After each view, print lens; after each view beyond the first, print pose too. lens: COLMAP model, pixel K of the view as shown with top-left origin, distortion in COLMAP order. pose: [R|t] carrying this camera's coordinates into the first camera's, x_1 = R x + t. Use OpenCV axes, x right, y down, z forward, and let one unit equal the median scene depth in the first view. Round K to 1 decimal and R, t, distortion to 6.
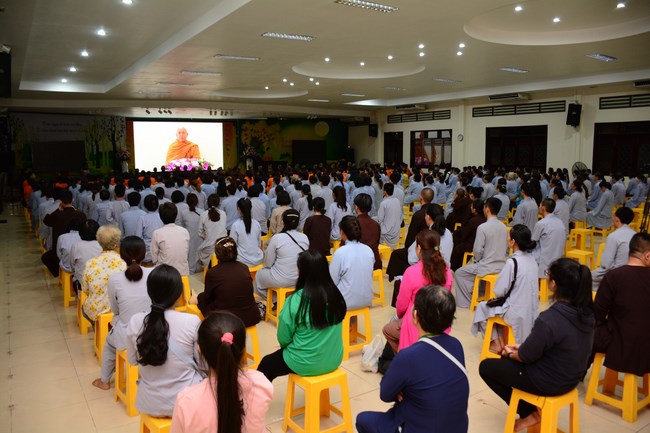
lens RADIAL K [[510.9, 0, 319.9], [0, 510.9, 215.1], [0, 0, 1]] dist [-0.155083, 0.132879]
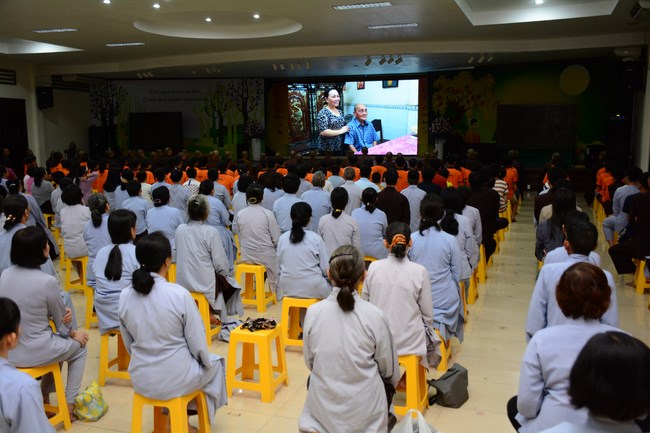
lens RADIAL K [[655.9, 0, 325.0], [0, 655.9, 216.5], [0, 0, 1]] dist [-0.022802, -0.013357]
pose [[0.603966, 0.102117, -0.790441, 0.449552], [-0.094620, 0.993931, 0.056108, -0.057038], [0.791374, 0.040904, 0.609962, 0.490178]]
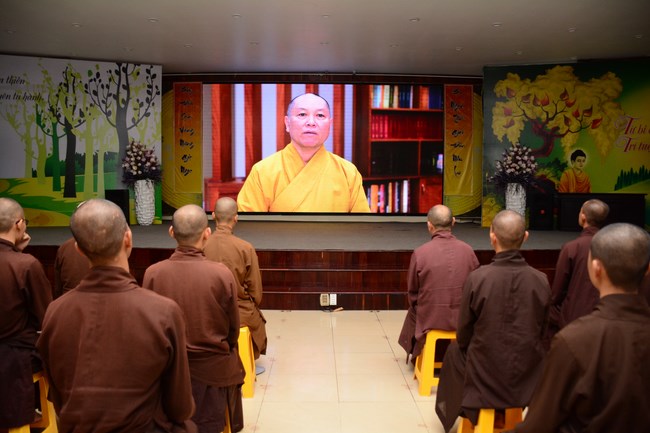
lens RADIAL K [[510.9, 0, 319.9], [0, 510.9, 215.1], [0, 0, 1]] dist [-0.155083, 0.132879]
pose [[0.841702, 0.037534, -0.538636, -0.079866], [-0.078533, 0.995483, -0.053352, -0.072526], [0.534200, 0.087207, 0.840848, 0.754925]]
